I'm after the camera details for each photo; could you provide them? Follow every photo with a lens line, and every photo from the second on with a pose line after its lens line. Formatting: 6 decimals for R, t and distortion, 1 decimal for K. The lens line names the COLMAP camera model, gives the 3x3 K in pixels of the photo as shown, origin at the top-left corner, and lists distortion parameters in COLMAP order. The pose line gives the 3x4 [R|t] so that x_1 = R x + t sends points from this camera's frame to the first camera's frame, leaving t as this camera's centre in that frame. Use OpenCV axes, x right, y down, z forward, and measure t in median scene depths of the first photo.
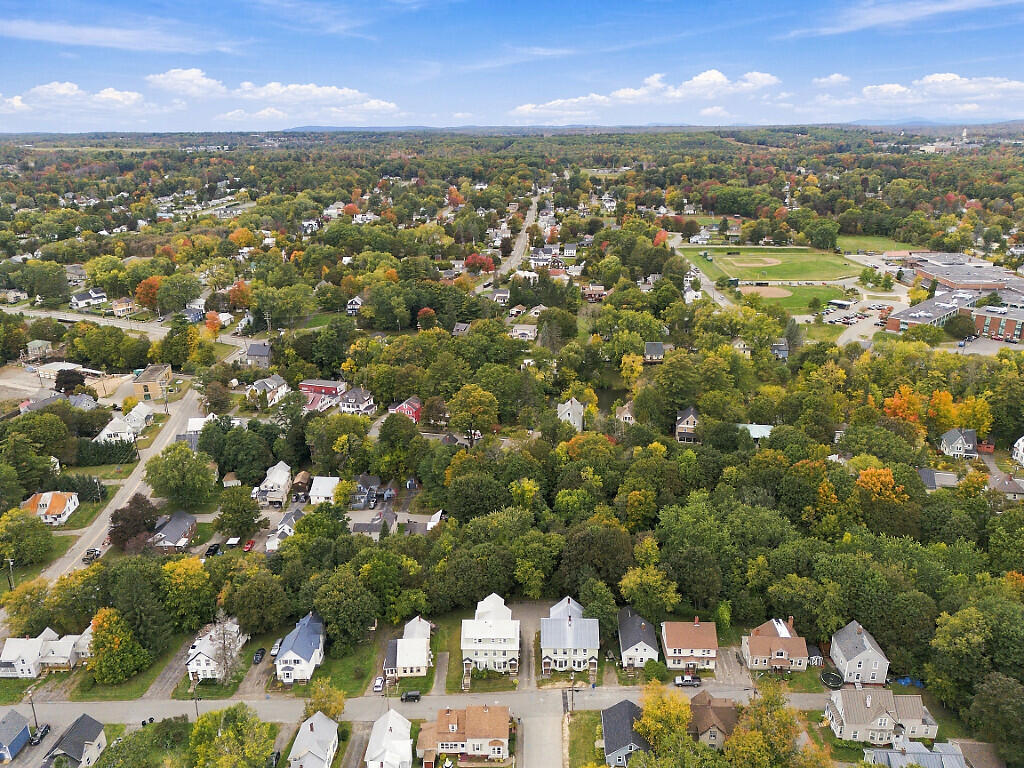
lens RADIAL K [[716.7, 0, 512.0], [0, 716.7, 384.0], [0, 0, 1]] dist [0.084695, -0.098965]
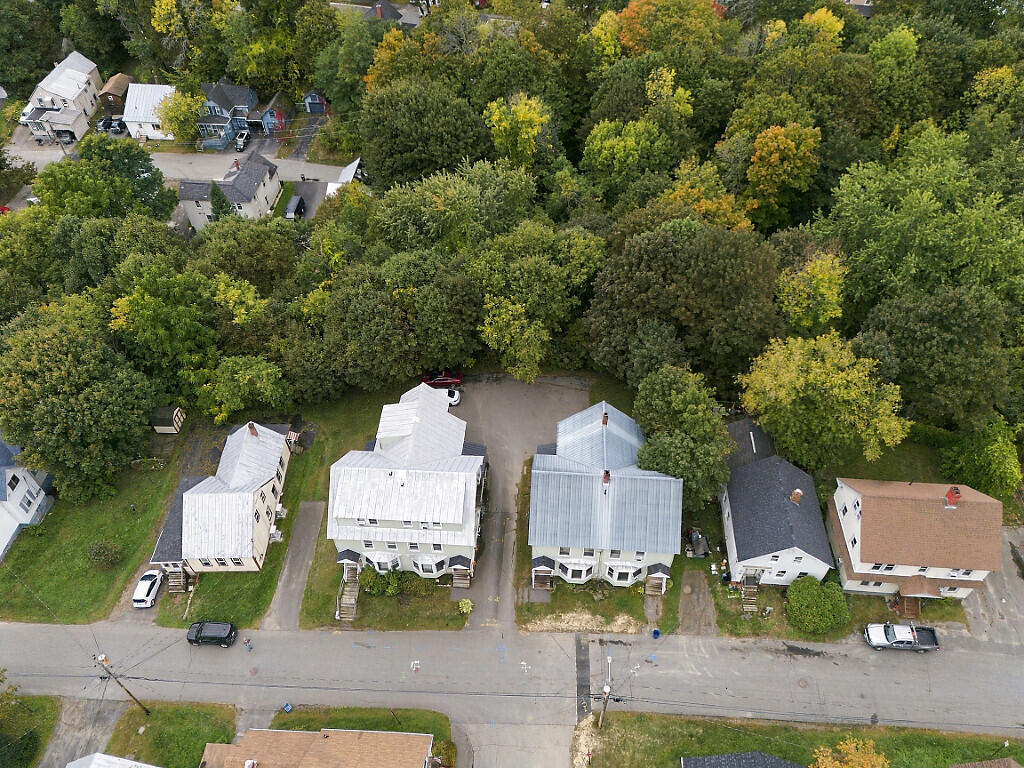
lens RADIAL K [[716.7, 0, 512.0], [0, 716.7, 384.0], [0, 0, 1]] dist [0.084695, -0.098965]
pose [[0.999417, 0.026660, -0.021345, 0.032157], [-0.013304, 0.879545, 0.475629, 0.089160], [0.031454, -0.475068, 0.879387, 0.606240]]
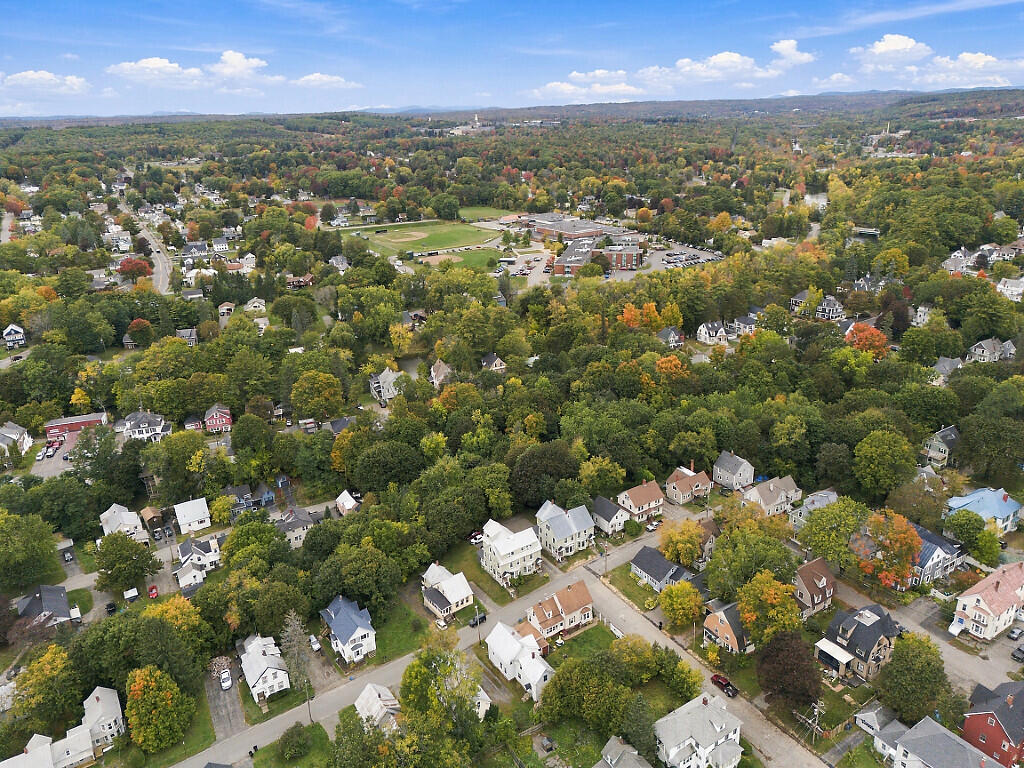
lens RADIAL K [[716.7, 0, 512.0], [0, 716.7, 384.0], [0, 0, 1]] dist [0.084695, -0.098965]
pose [[0.822644, -0.216960, 0.525534, -0.515755], [0.209736, 0.974940, 0.074182, 0.004522], [-0.528459, 0.049198, 0.847532, 0.011009]]
